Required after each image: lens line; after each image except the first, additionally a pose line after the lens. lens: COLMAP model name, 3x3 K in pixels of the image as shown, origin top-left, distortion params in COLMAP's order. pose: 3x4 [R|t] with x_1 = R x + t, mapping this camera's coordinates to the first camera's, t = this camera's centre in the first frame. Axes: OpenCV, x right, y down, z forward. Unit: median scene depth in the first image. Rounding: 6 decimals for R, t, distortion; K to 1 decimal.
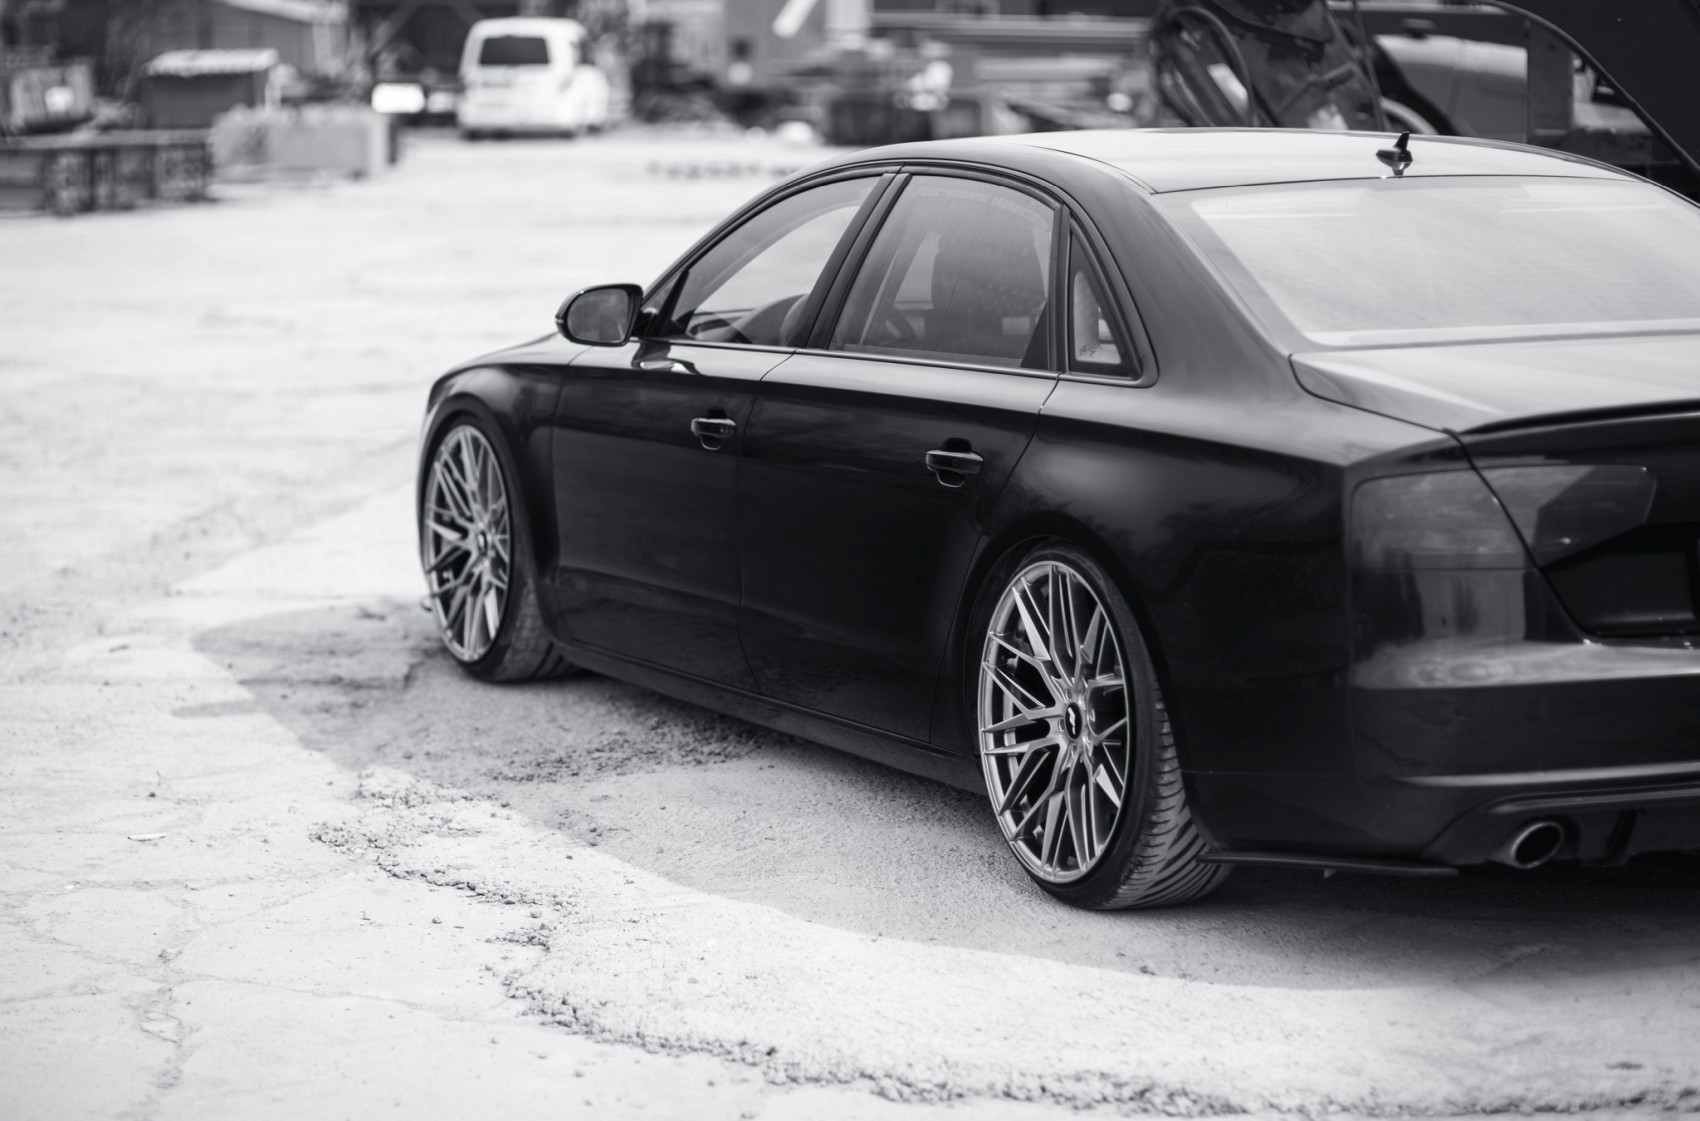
lens RADIAL K [[4182.8, 0, 850.0], [0, 4182.8, 560.5], [0, 0, 1]] dist [0.035737, 0.194854]
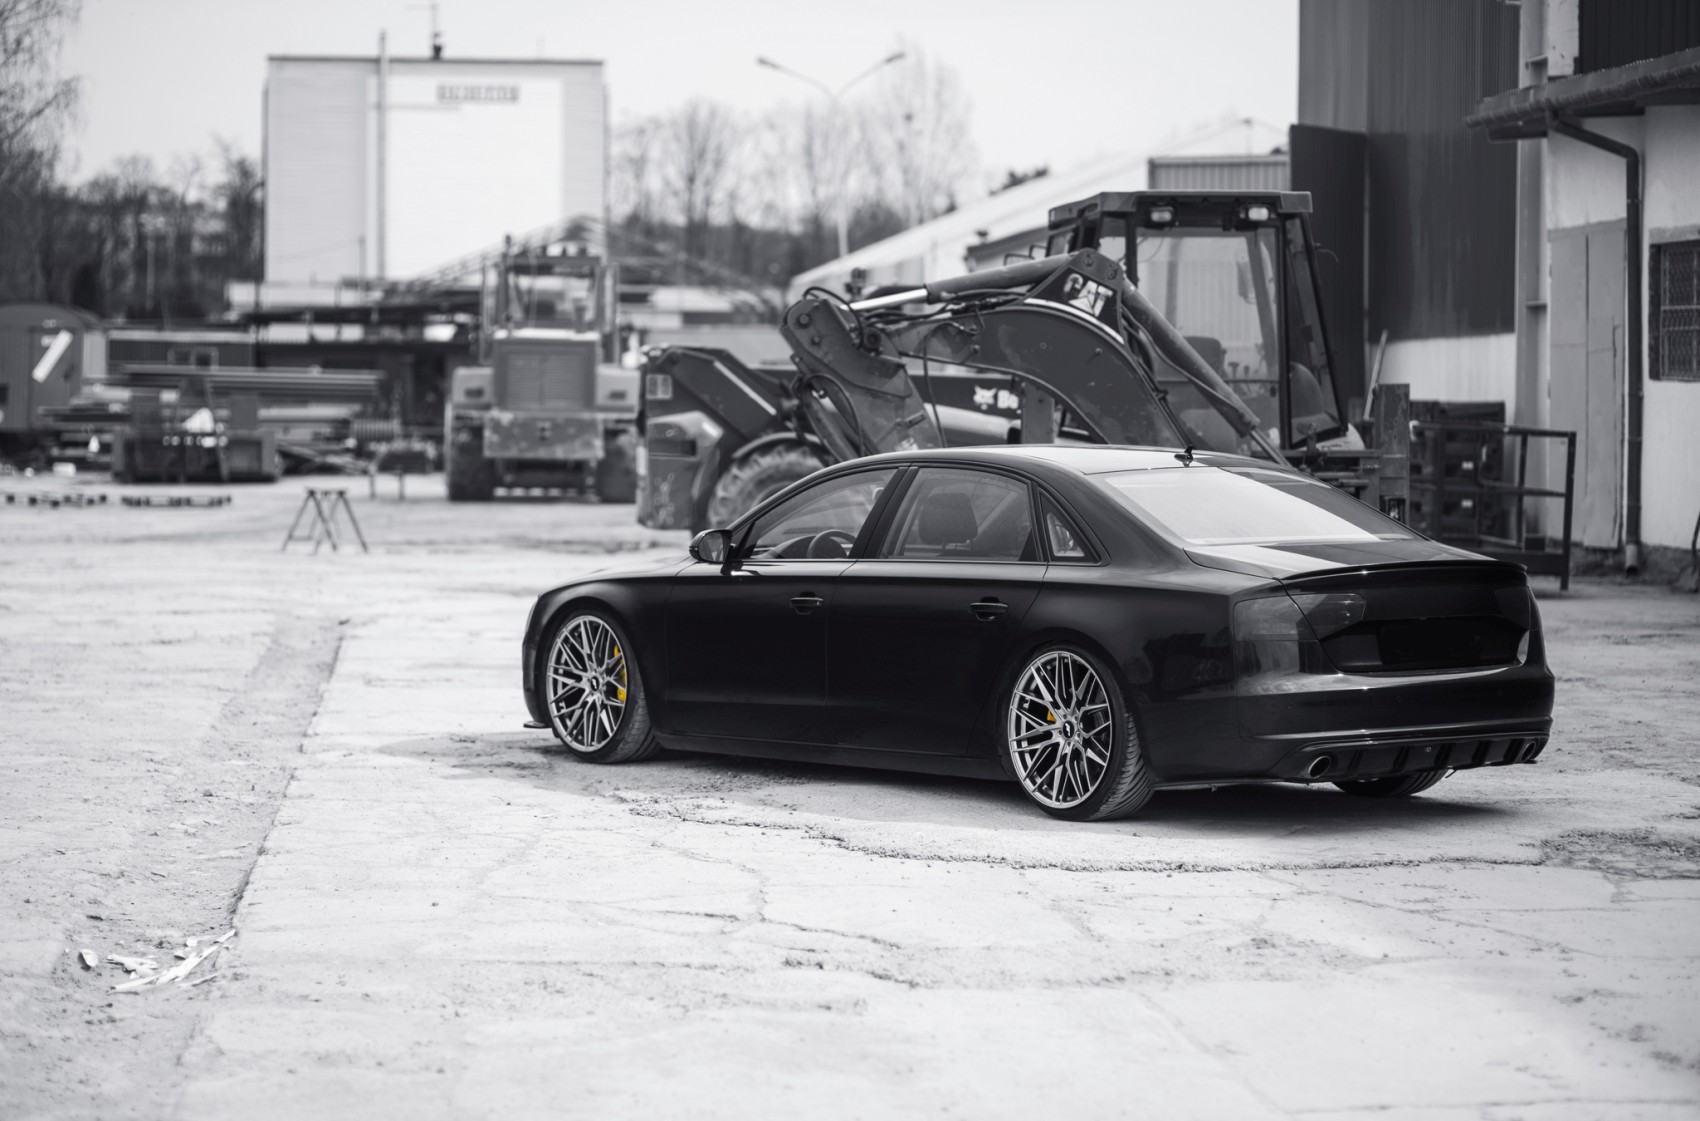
lens RADIAL K [[4182.8, 0, 850.0], [0, 4182.8, 560.5], [0, 0, 1]] dist [0.035737, 0.194854]
pose [[0.974568, -0.003142, 0.224069, -0.484988], [0.021531, 0.996588, -0.079675, 0.111160], [-0.223054, 0.082473, 0.971311, -0.925333]]
